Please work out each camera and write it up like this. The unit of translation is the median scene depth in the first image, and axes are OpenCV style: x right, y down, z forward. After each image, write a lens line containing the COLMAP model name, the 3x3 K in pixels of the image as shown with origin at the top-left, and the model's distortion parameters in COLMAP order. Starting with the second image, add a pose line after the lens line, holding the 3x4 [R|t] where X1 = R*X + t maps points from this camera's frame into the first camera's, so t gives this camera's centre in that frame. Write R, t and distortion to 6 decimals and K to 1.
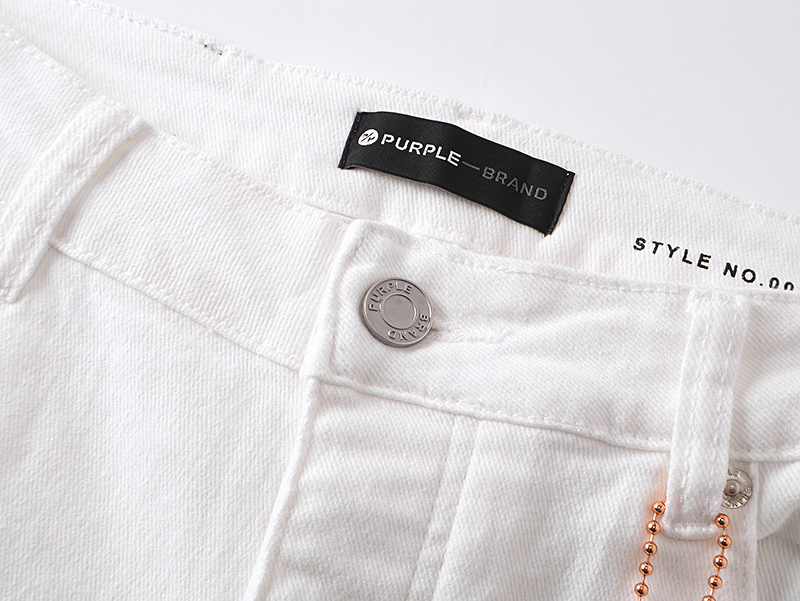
lens RADIAL K [[1343.9, 0, 400.0], [0, 1343.9, 300.5], [0, 0, 1]] dist [0.006124, 0.066577]
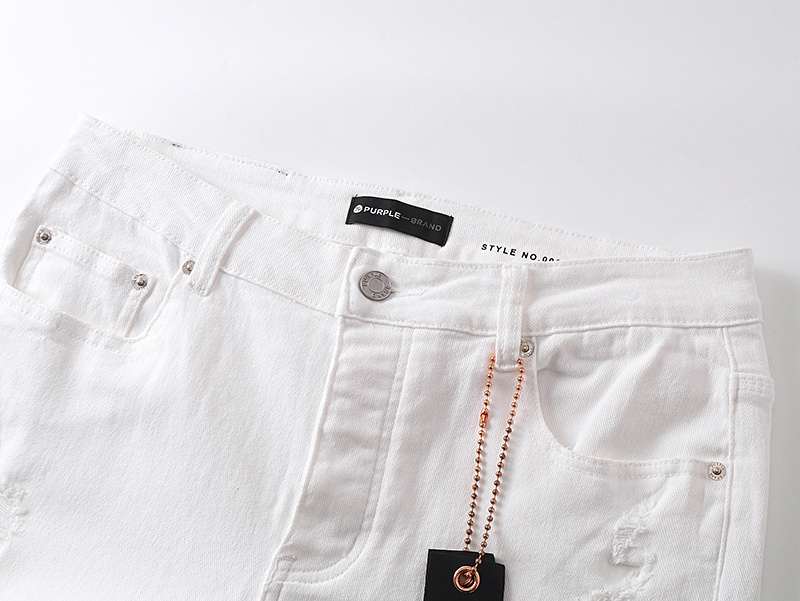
lens RADIAL K [[1343.9, 0, 400.0], [0, 1343.9, 300.5], [0, 0, 1]] dist [0.006124, 0.066577]
pose [[0.996152, -0.082695, -0.029019, 0.100385], [0.081987, 0.996325, -0.024792, 0.091087], [0.030962, 0.022318, 0.999271, -1.236603]]
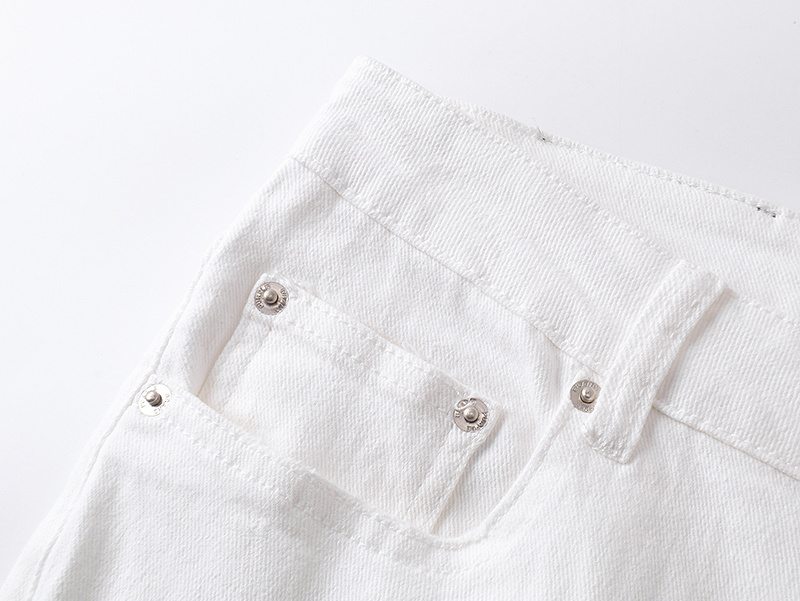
lens RADIAL K [[1343.9, 0, 400.0], [0, 1343.9, 300.5], [0, 0, 1]] dist [0.006124, 0.066577]
pose [[0.998261, 0.009110, -0.058235, -0.397672], [-0.013456, 0.997116, -0.074687, -0.043064], [0.057387, 0.075341, 0.995505, -0.036813]]
